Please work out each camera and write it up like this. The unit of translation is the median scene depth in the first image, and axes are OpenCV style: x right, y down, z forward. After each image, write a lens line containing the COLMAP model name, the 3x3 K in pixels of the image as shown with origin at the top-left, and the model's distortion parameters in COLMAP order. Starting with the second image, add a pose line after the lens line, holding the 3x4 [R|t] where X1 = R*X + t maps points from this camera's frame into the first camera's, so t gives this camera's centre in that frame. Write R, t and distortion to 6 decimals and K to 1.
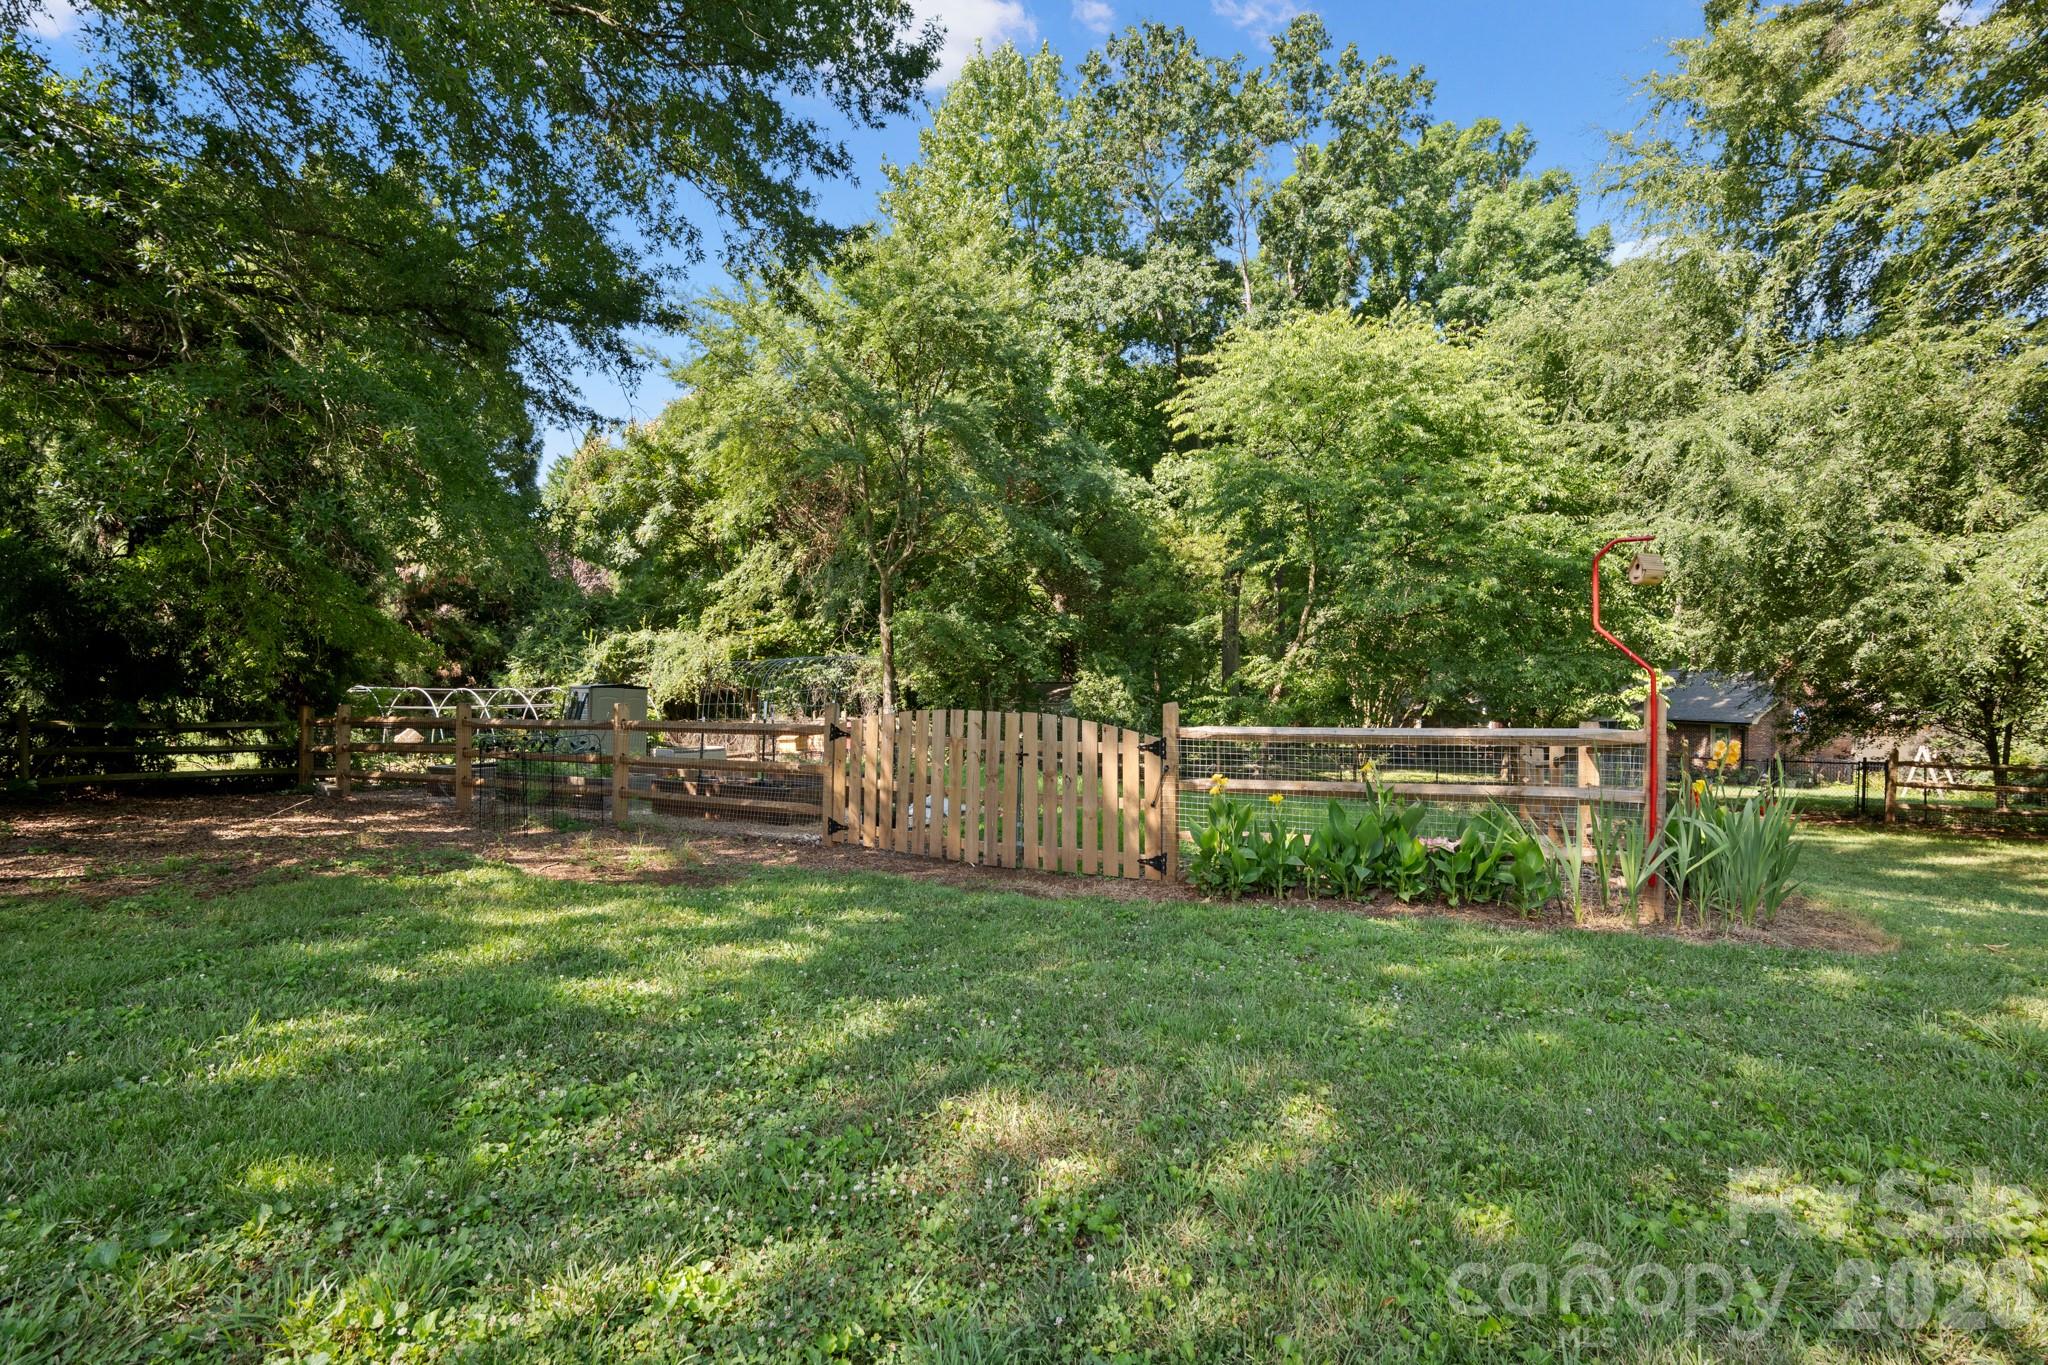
lens RADIAL K [[987.7, 0, 1031.8], [0, 987.7, 688.1], [0, 0, 1]] dist [-0.002785, 0.014550]
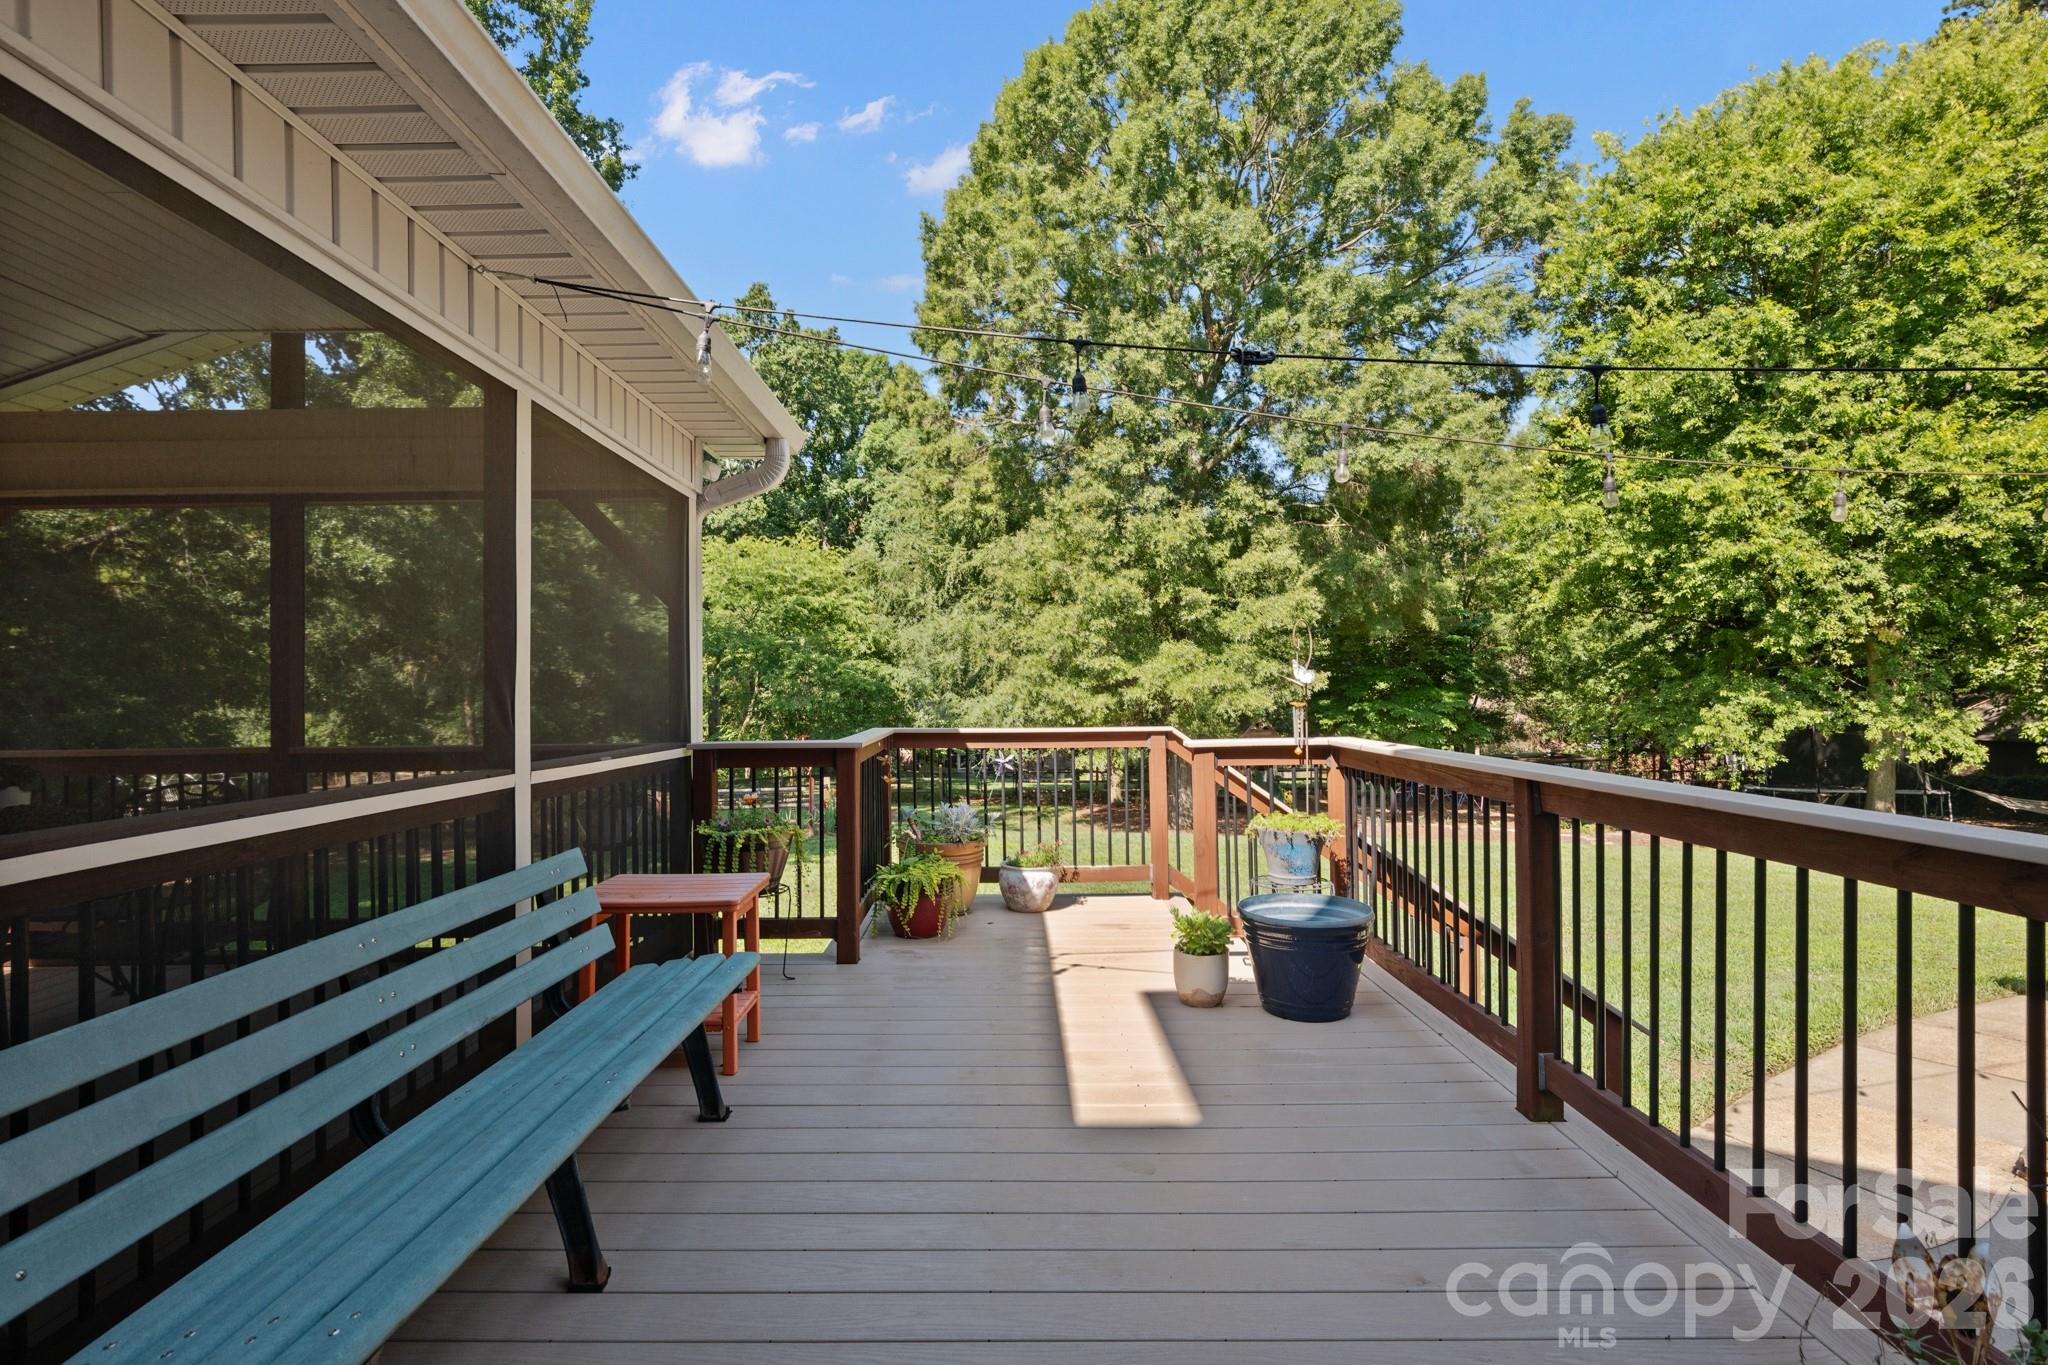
lens RADIAL K [[992.8, 0, 1010.1], [0, 992.8, 690.4], [0, 0, 1]] dist [-0.002467, 0.012153]
pose [[0.885037, -0.013767, 0.465317, -0.116405], [0.013394, 0.999902, 0.004108, -0.081392], [-0.465328, 0.002597, 0.885135, -0.656194]]
